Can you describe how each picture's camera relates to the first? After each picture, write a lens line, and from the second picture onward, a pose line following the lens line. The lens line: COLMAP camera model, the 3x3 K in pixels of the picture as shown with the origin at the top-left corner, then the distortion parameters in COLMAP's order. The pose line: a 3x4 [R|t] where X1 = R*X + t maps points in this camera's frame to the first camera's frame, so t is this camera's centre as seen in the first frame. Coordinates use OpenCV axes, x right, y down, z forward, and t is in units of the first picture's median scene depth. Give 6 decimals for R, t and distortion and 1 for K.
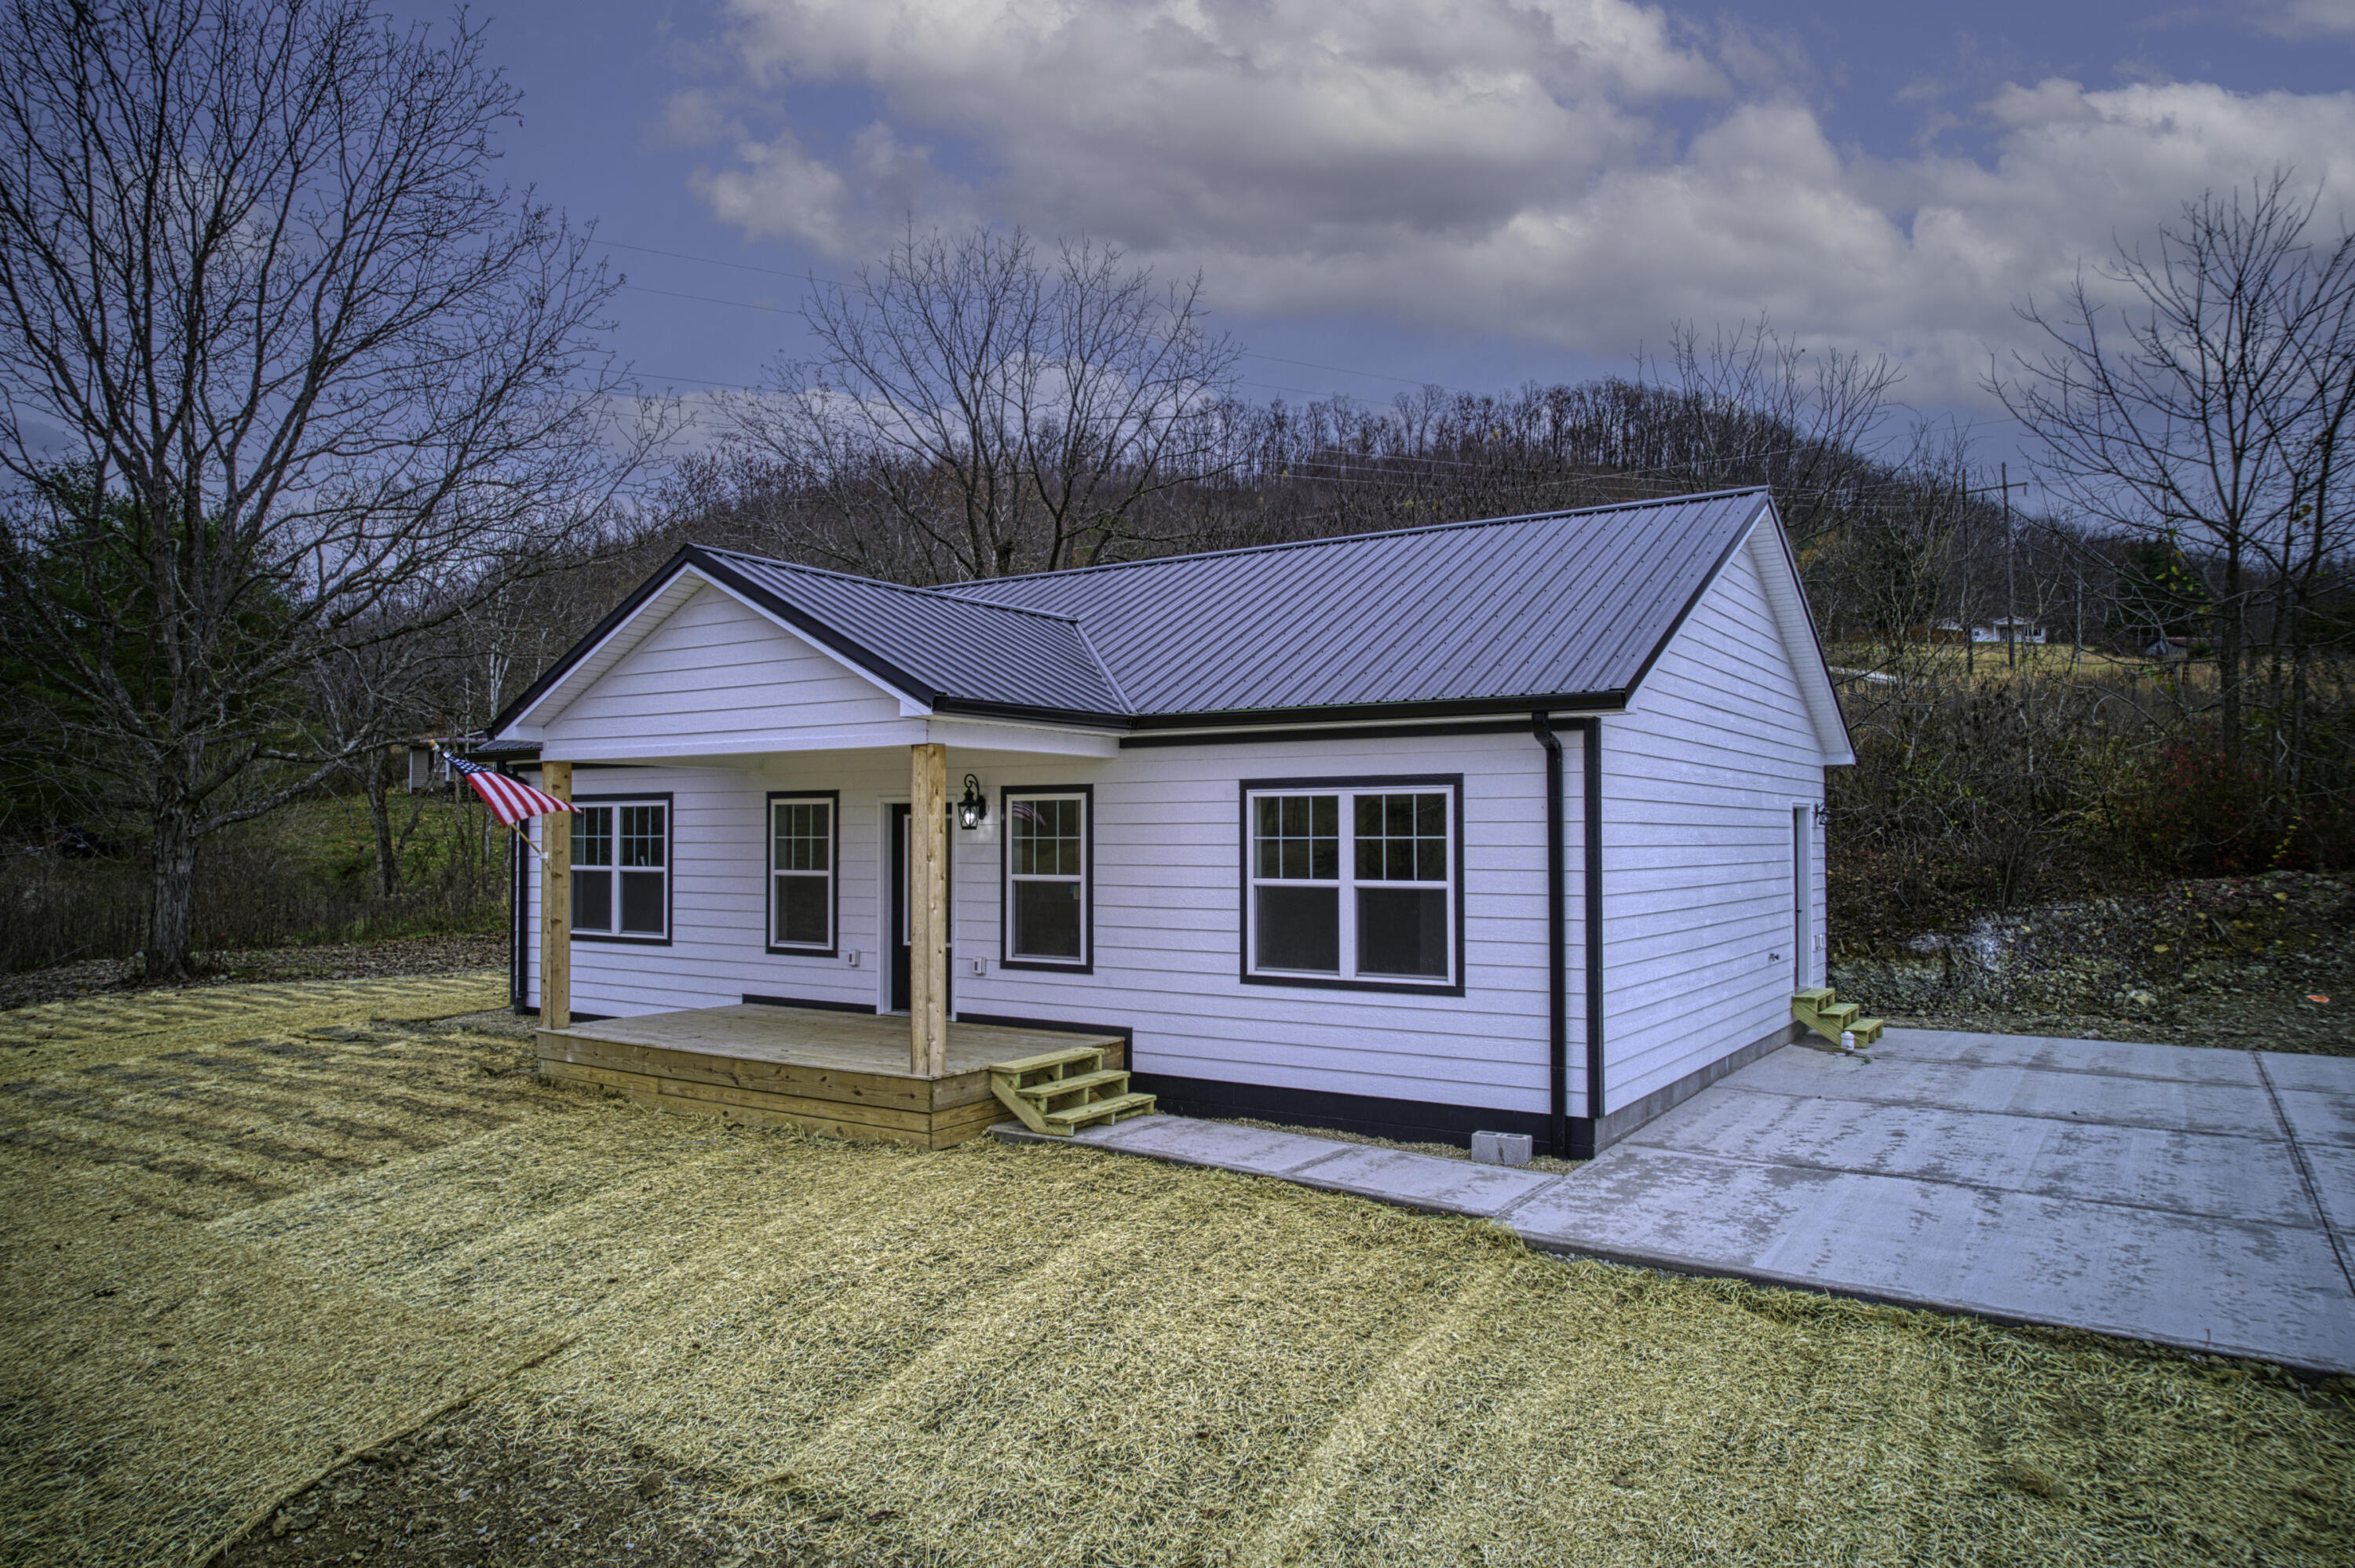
lens RADIAL K [[1477.5, 0, 1183.7], [0, 1477.5, 797.3], [0, 0, 1]] dist [-0.069845, 0.053115]
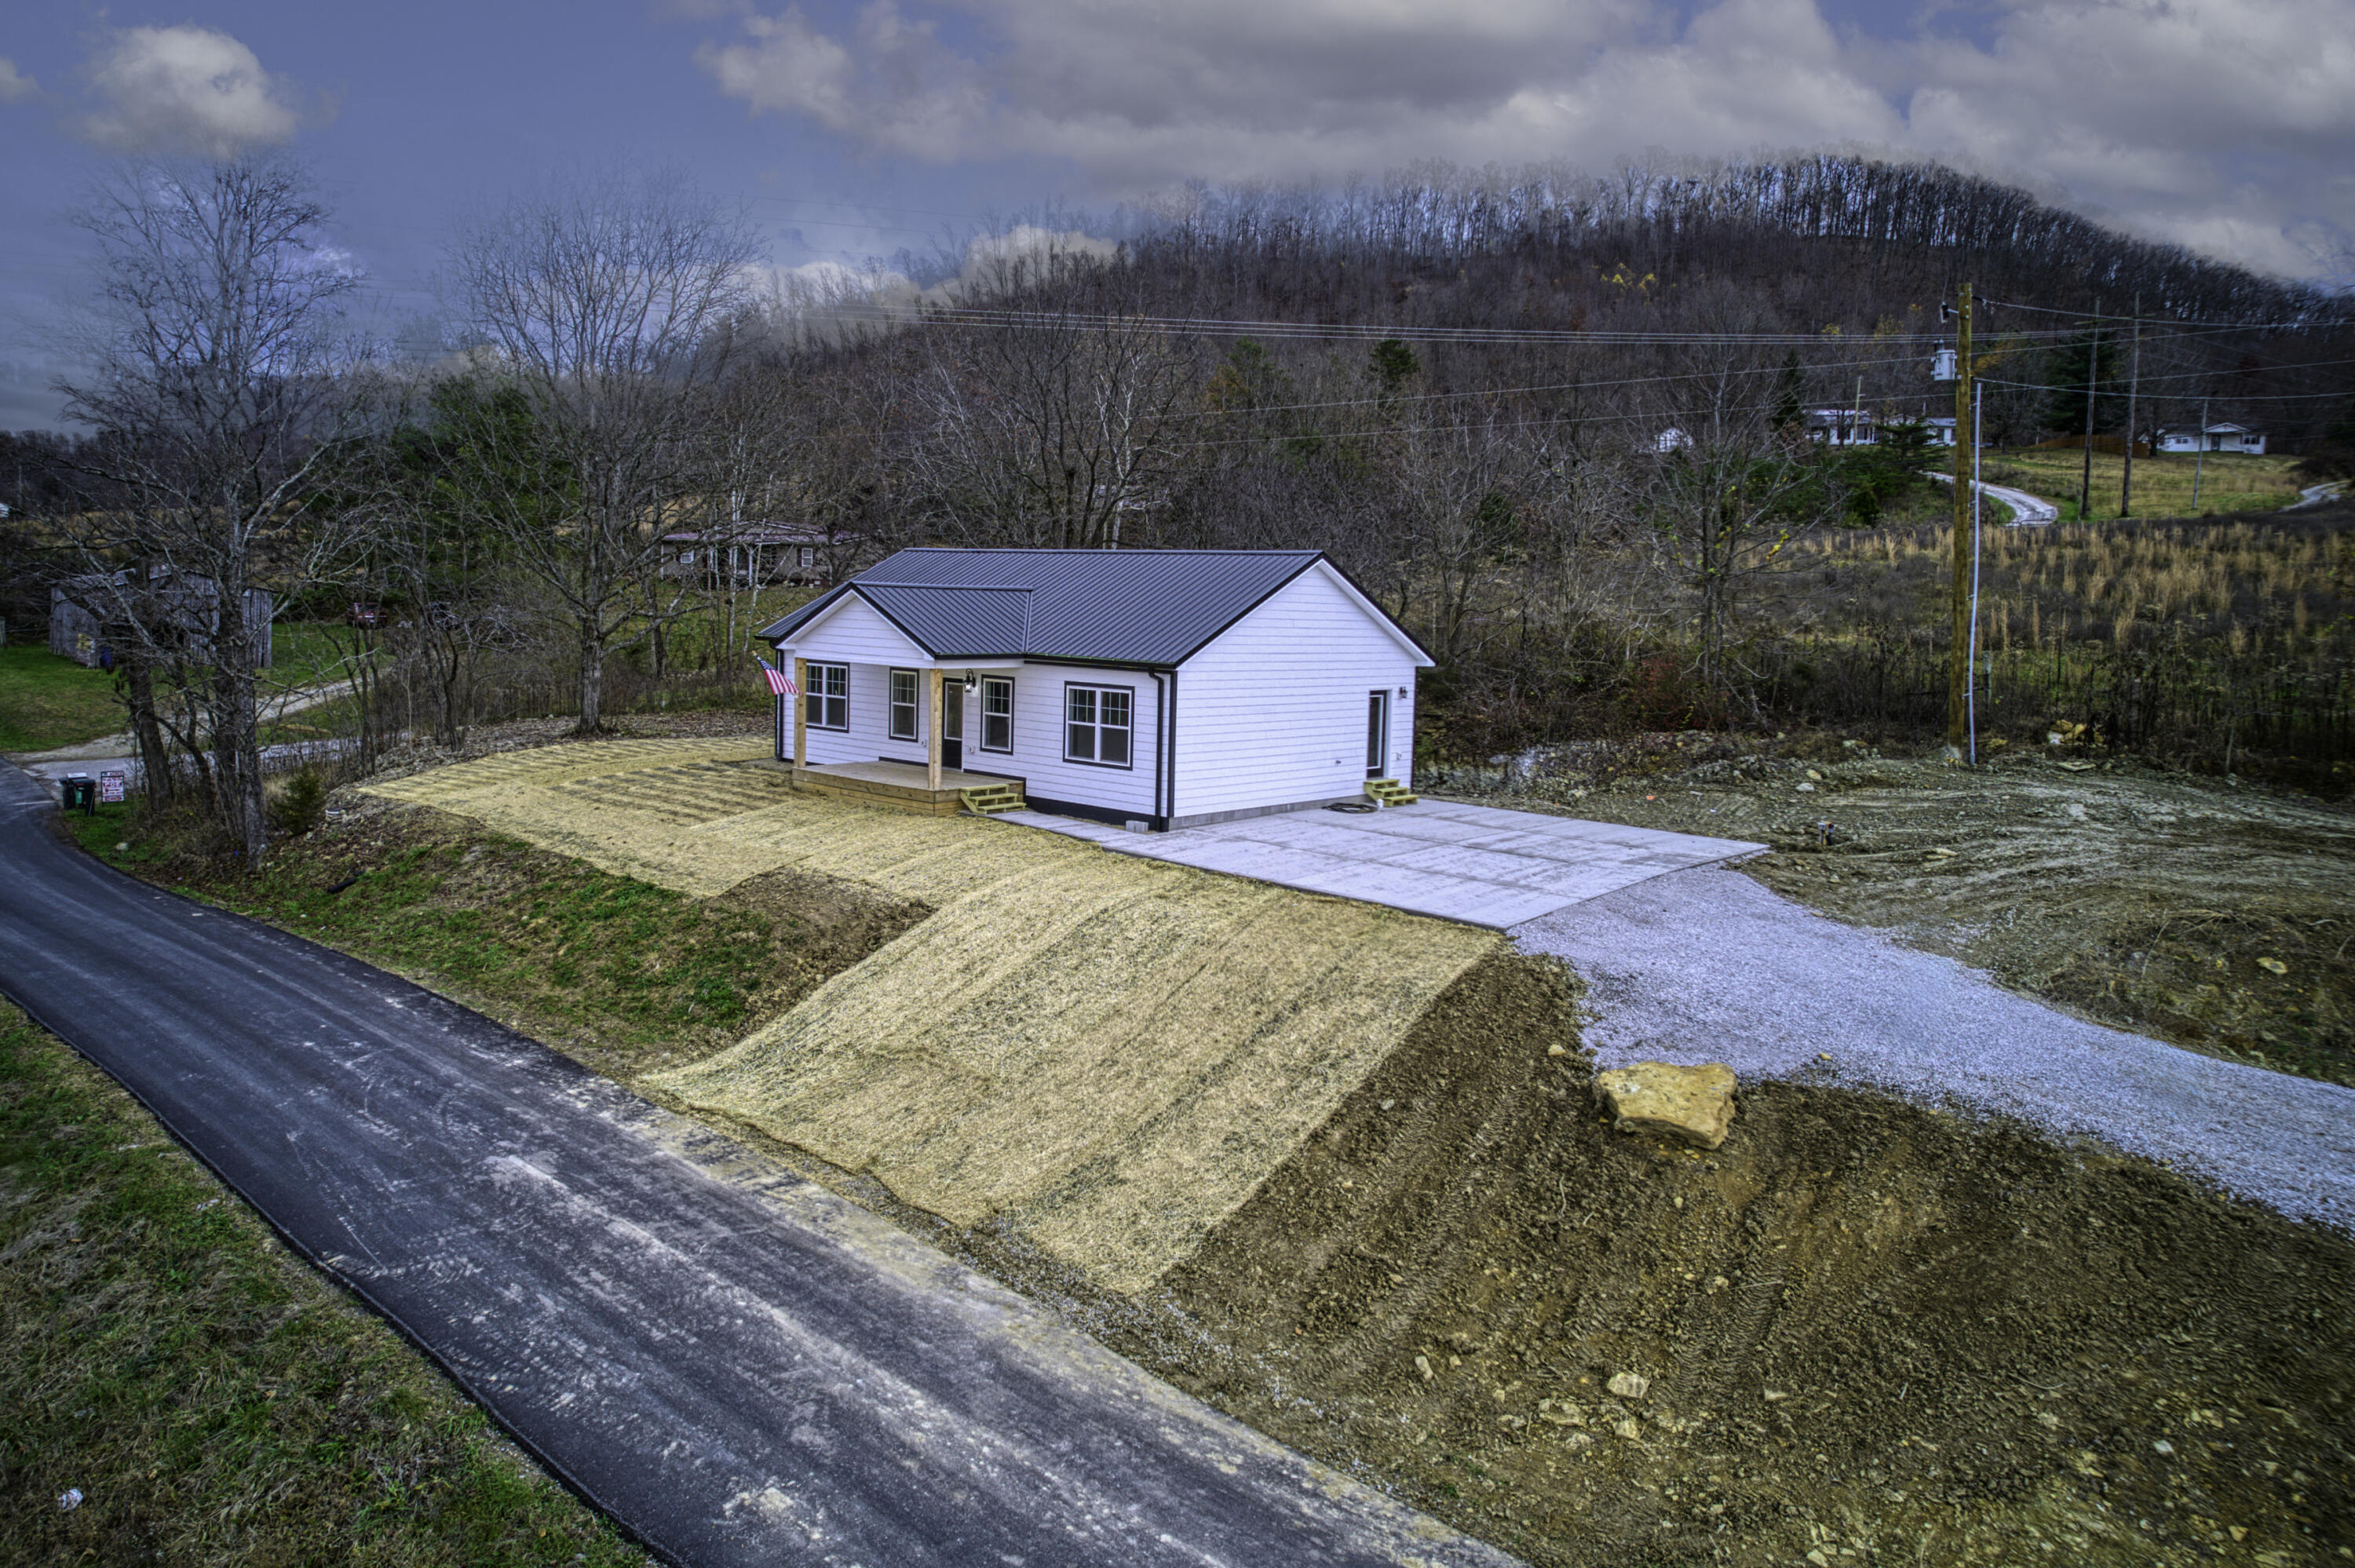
lens RADIAL K [[1477.5, 0, 1169.1], [0, 1477.5, 768.5], [0, 0, 1]] dist [-0.069845, 0.053115]
pose [[0.989598, 0.048318, -0.135506, 0.588633], [-0.029772, 0.990303, 0.135694, -0.220007], [0.140748, -0.130248, 0.981440, -1.521905]]
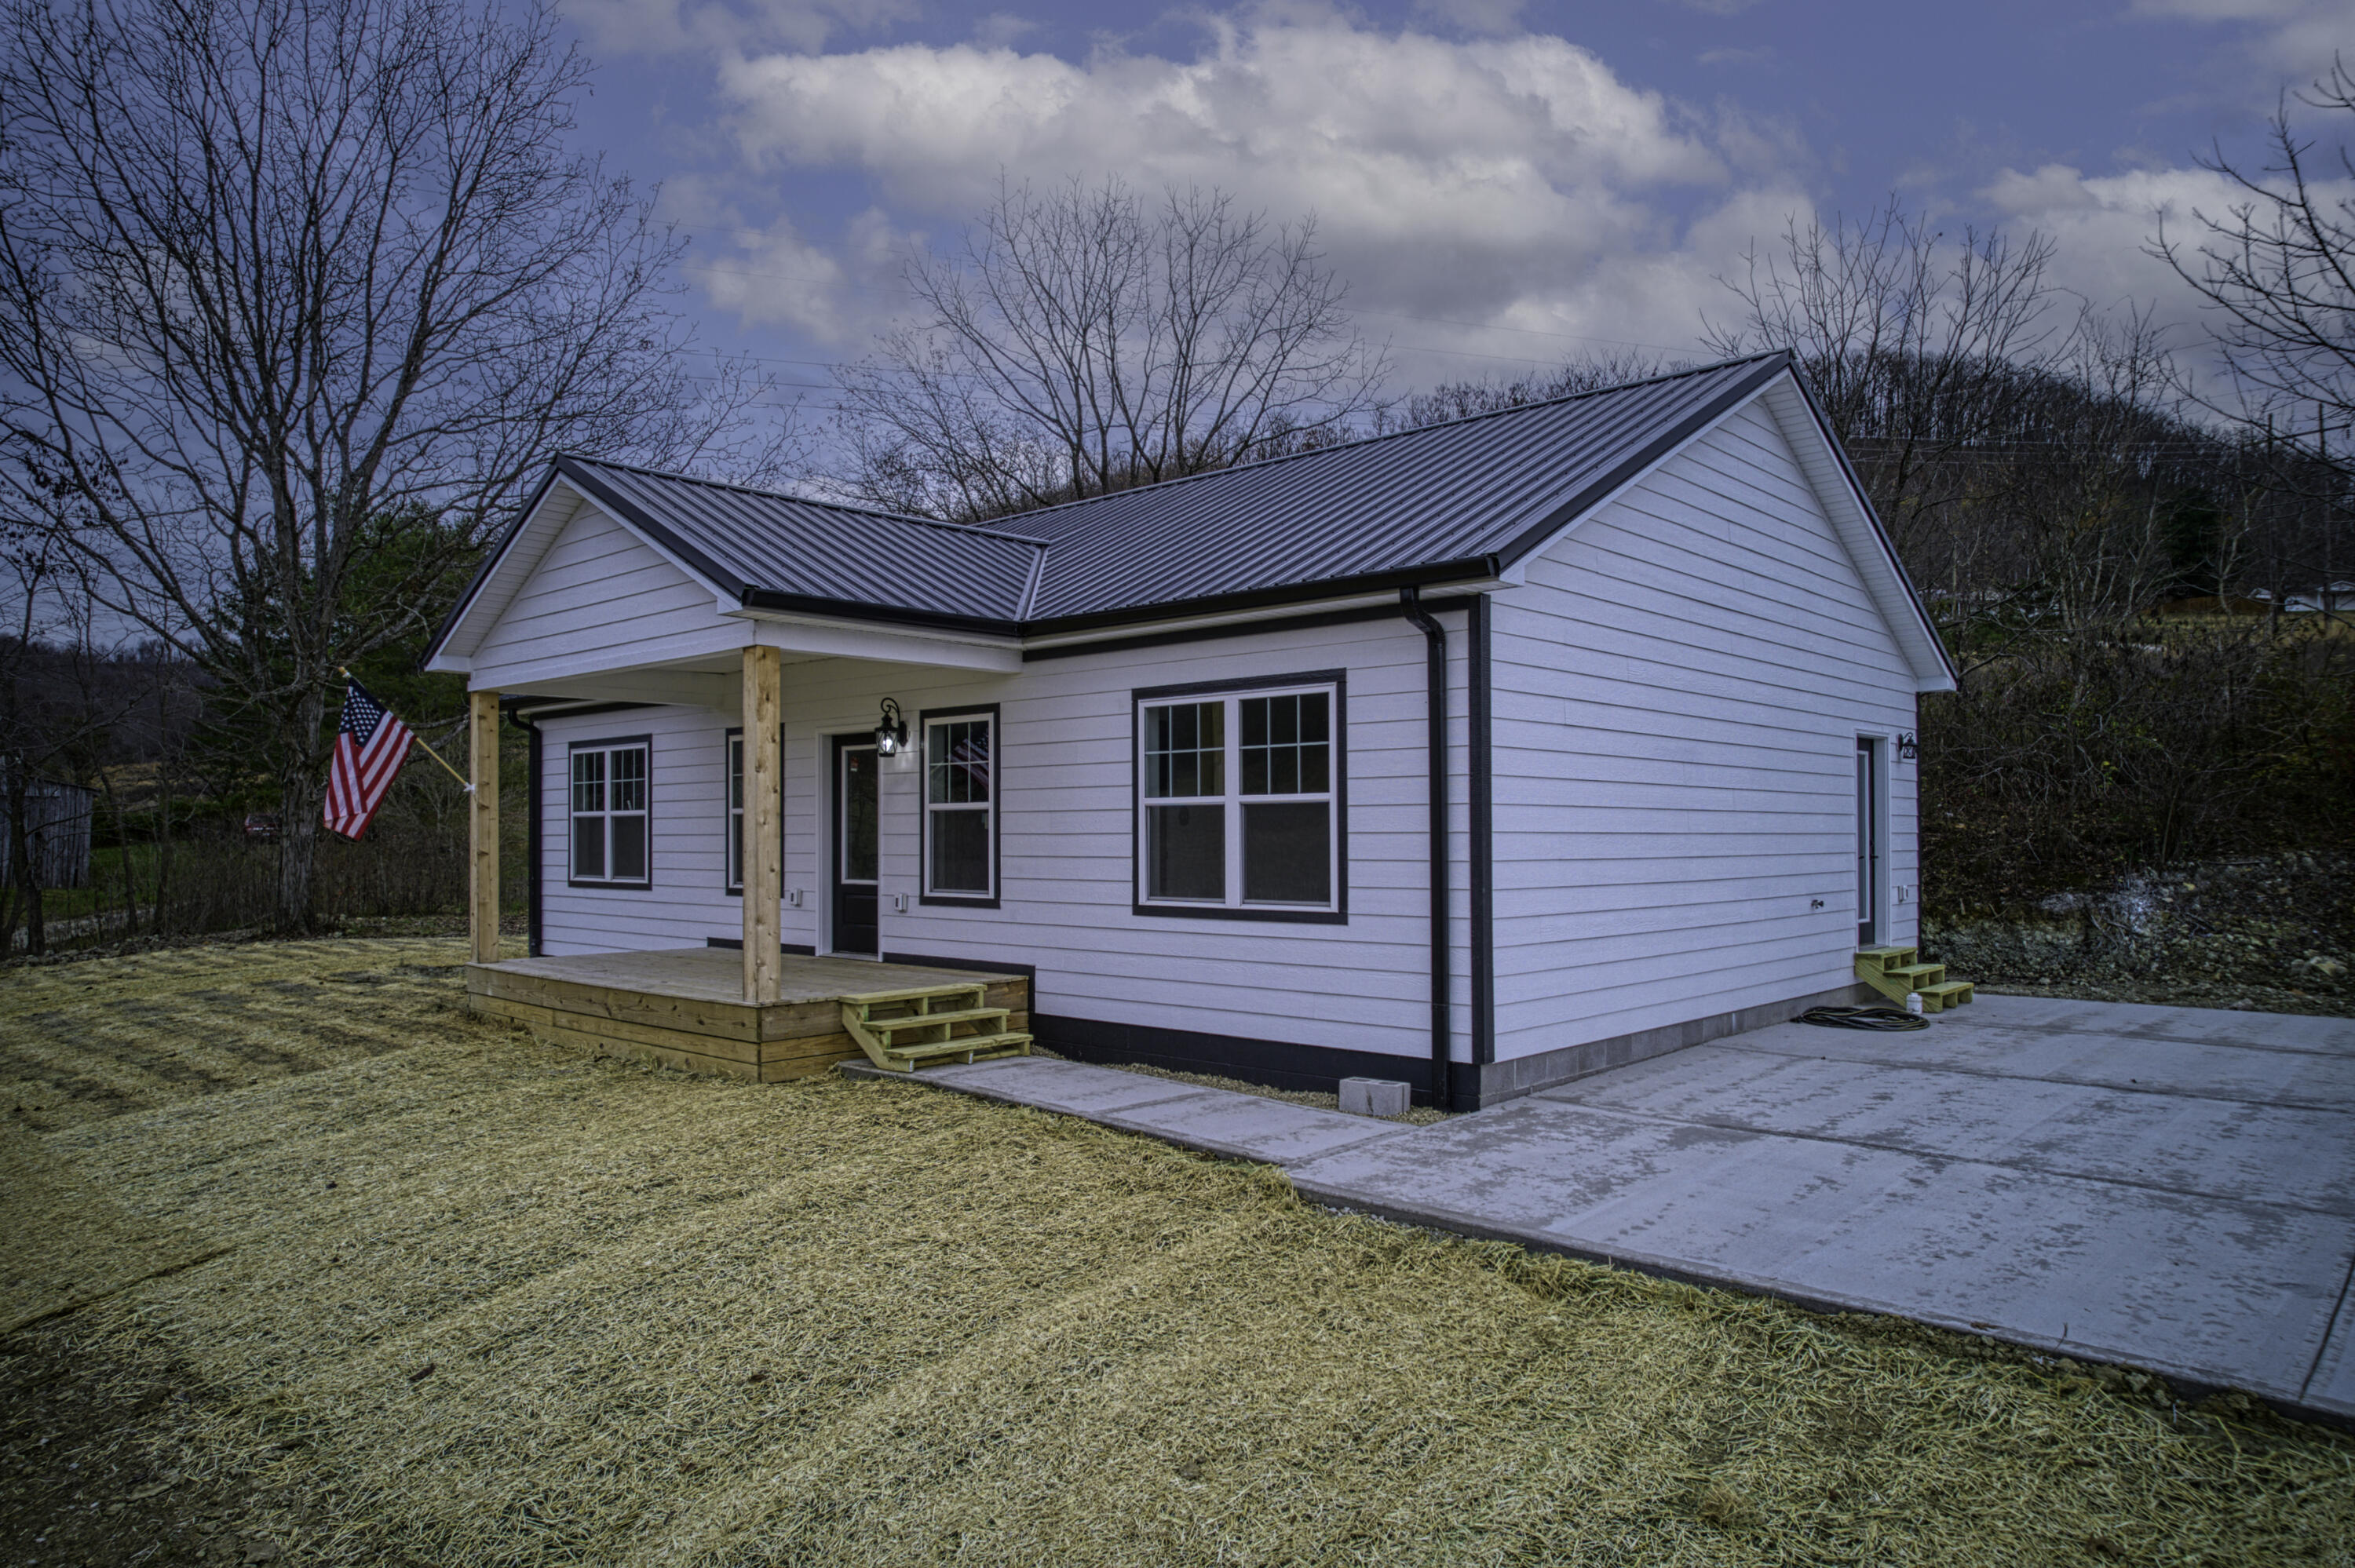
lens RADIAL K [[1477.5, 0, 1190.4], [0, 1477.5, 822.2], [0, 0, 1]] dist [-0.069845, 0.053115]
pose [[0.987720, -0.003487, -0.156195, 0.225789], [0.006486, 0.999804, 0.018693, 0.055671], [0.156099, -0.019477, 0.987549, 0.119478]]
